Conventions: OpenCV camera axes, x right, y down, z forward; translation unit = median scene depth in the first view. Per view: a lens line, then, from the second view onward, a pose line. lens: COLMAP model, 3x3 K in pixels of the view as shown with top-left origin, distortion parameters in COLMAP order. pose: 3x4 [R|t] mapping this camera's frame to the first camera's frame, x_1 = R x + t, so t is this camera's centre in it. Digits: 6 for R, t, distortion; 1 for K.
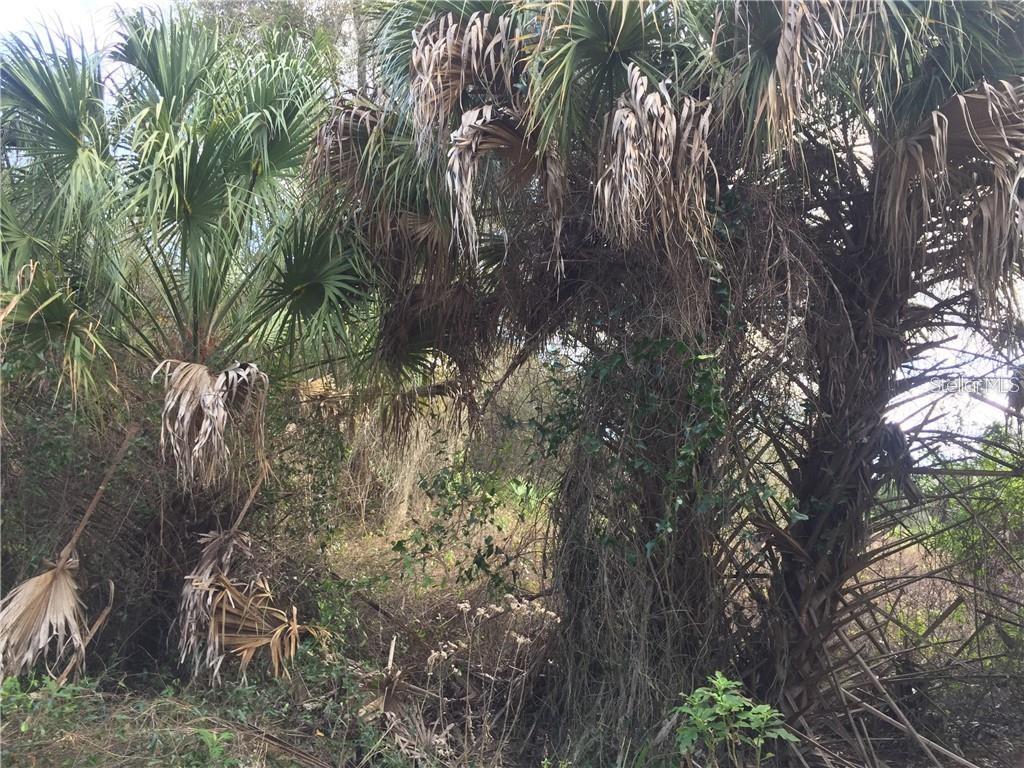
lens RADIAL K [[879.9, 0, 512.0], [0, 879.9, 384.0], [0, 0, 1]] dist [0.049102, -0.012353]
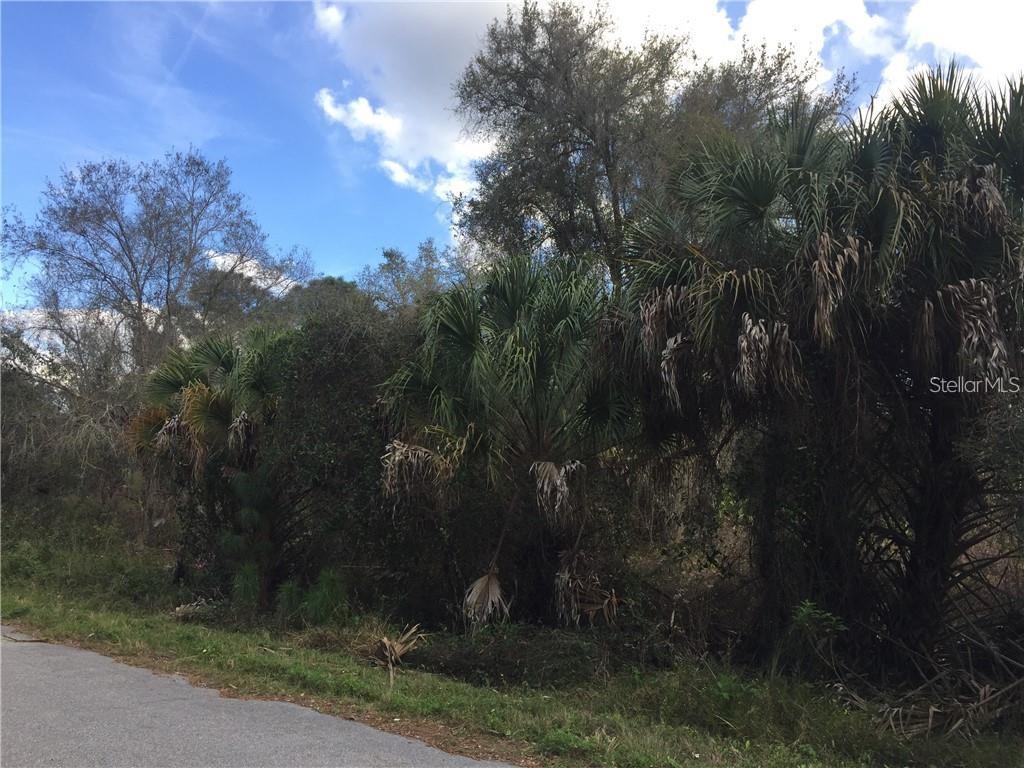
lens RADIAL K [[879.9, 0, 512.0], [0, 879.9, 384.0], [0, 0, 1]] dist [0.049102, -0.012353]
pose [[0.943759, -0.112066, -0.311063, 0.184878], [0.104089, 0.993673, -0.042186, -0.122615], [0.313823, 0.007435, 0.949453, -0.858137]]
